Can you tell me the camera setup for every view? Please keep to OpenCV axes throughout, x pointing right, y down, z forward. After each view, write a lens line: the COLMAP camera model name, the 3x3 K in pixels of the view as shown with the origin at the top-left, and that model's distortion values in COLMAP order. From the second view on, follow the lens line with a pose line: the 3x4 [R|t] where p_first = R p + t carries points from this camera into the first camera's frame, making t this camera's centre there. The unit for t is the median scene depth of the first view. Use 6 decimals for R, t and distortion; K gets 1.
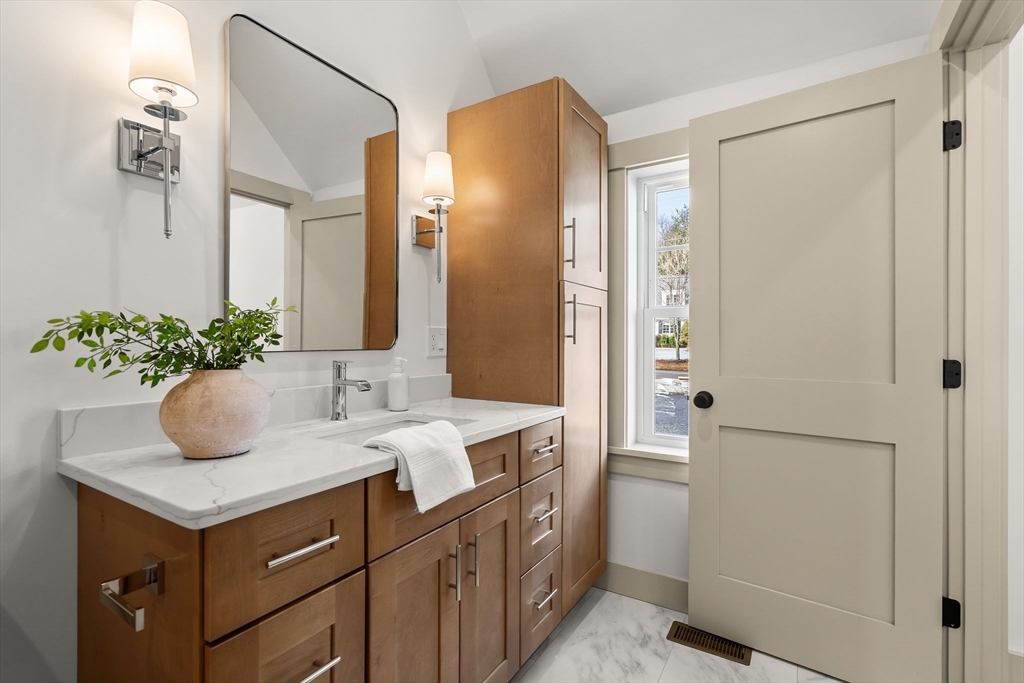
lens RADIAL K [[468.9, 0, 513.6], [0, 468.9, 340.4], [0, 0, 1]] dist [-0.002390, -0.000301]
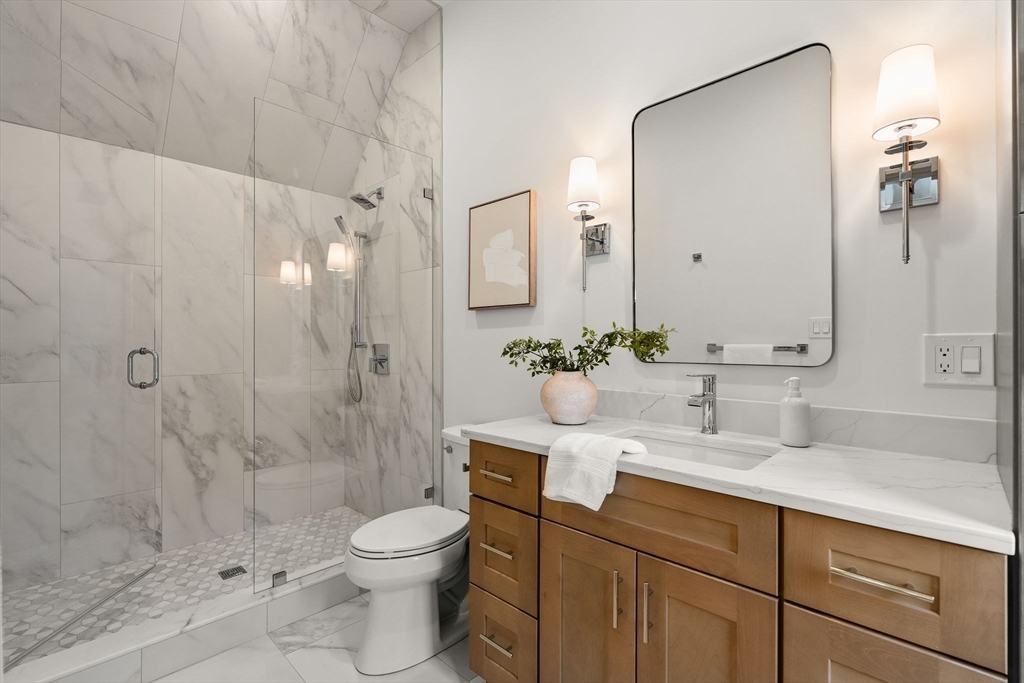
lens RADIAL K [[468.9, 0, 513.7], [0, 468.9, 343.4], [0, 0, 1]] dist [-0.002390, -0.000301]
pose [[-0.207206, -0.005979, -0.978279, 0.780957], [-0.002817, 0.999981, -0.005516, -0.019574], [0.978293, 0.001613, -0.207219, 0.895898]]
